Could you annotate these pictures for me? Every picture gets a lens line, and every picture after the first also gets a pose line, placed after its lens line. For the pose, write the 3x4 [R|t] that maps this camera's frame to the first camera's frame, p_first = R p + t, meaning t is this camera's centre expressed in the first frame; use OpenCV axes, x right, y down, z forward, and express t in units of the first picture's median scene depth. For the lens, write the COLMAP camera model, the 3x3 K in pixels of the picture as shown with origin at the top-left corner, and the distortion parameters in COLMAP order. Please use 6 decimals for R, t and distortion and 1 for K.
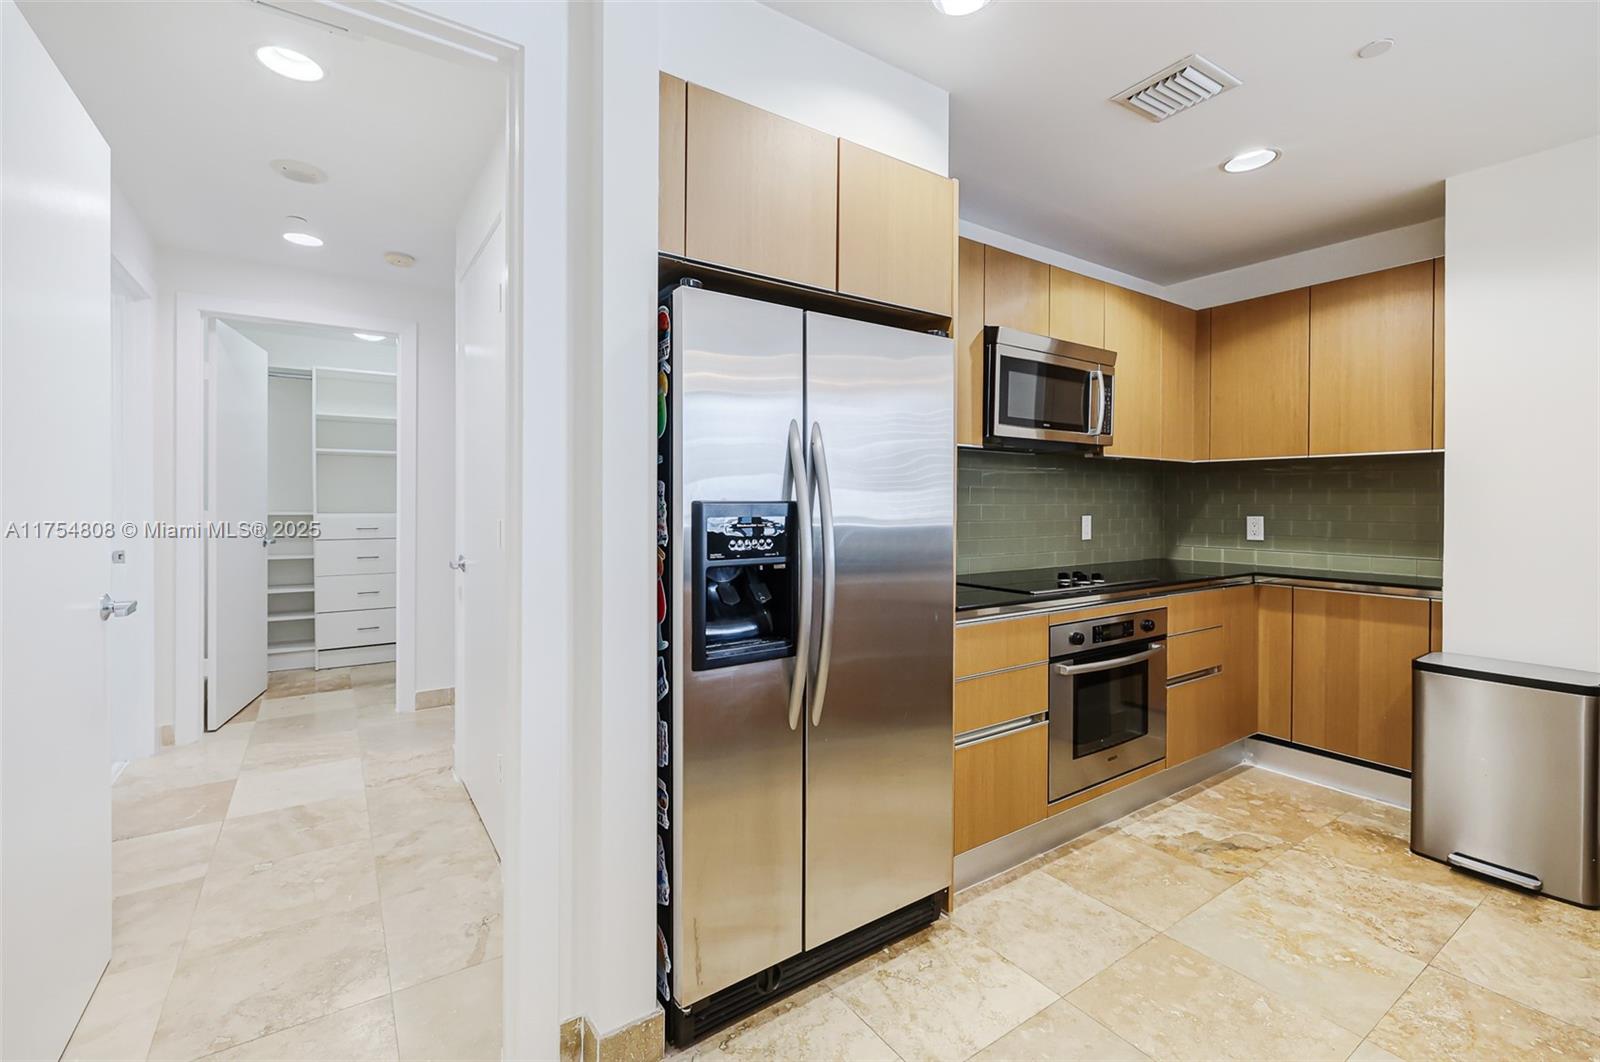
lens RADIAL K [[687.9, 0, 774.1], [0, 687.9, 510.4], [0, 0, 1]] dist [0.001402, 0.000278]
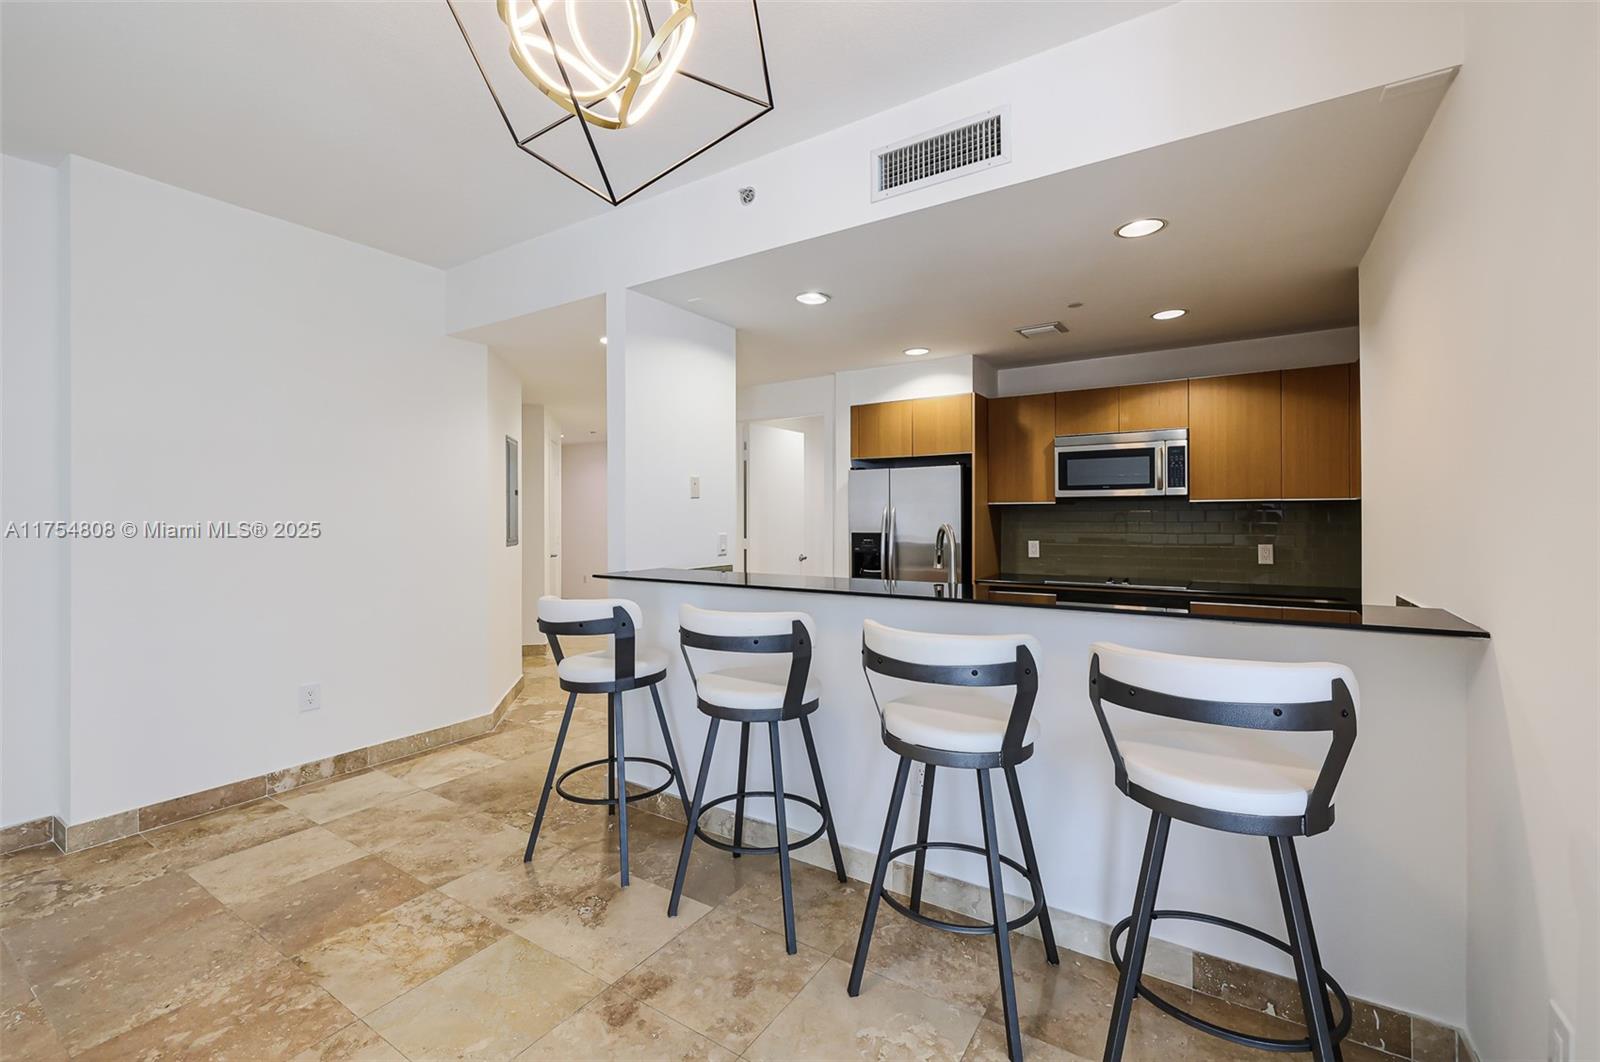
lens RADIAL K [[679.2, 0, 789.0], [0, 679.2, 520.1], [0, 0, 1]] dist [-0.001477, -0.000259]
pose [[0.397726, 0.000260, -0.917504, 1.667536], [-0.008676, 0.999956, -0.003477, -0.033389], [0.917463, 0.009344, 0.397711, -0.367344]]
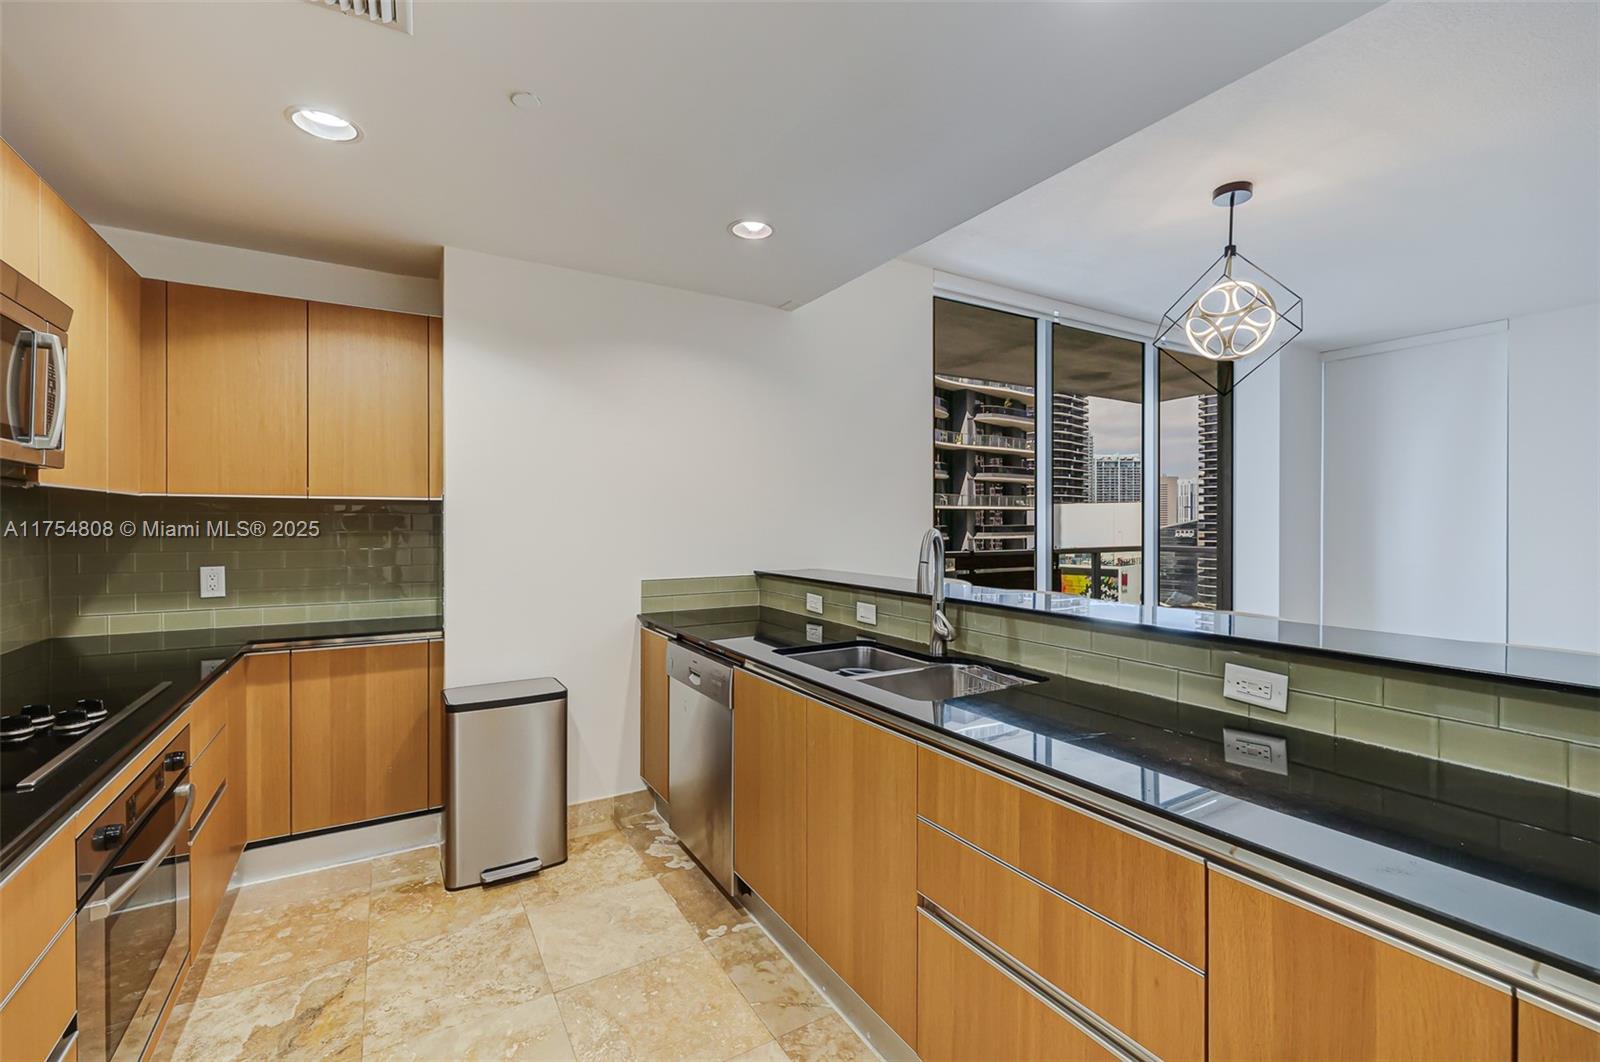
lens RADIAL K [[679.2, 0, 789.0], [0, 679.2, 520.1], [0, 0, 1]] dist [-0.001477, -0.000259]
pose [[0.047327, -0.001941, 0.998878, -0.056044], [0.014419, 0.999895, 0.001260, -0.048455], [-0.998775, 0.014343, 0.047350, 0.419612]]
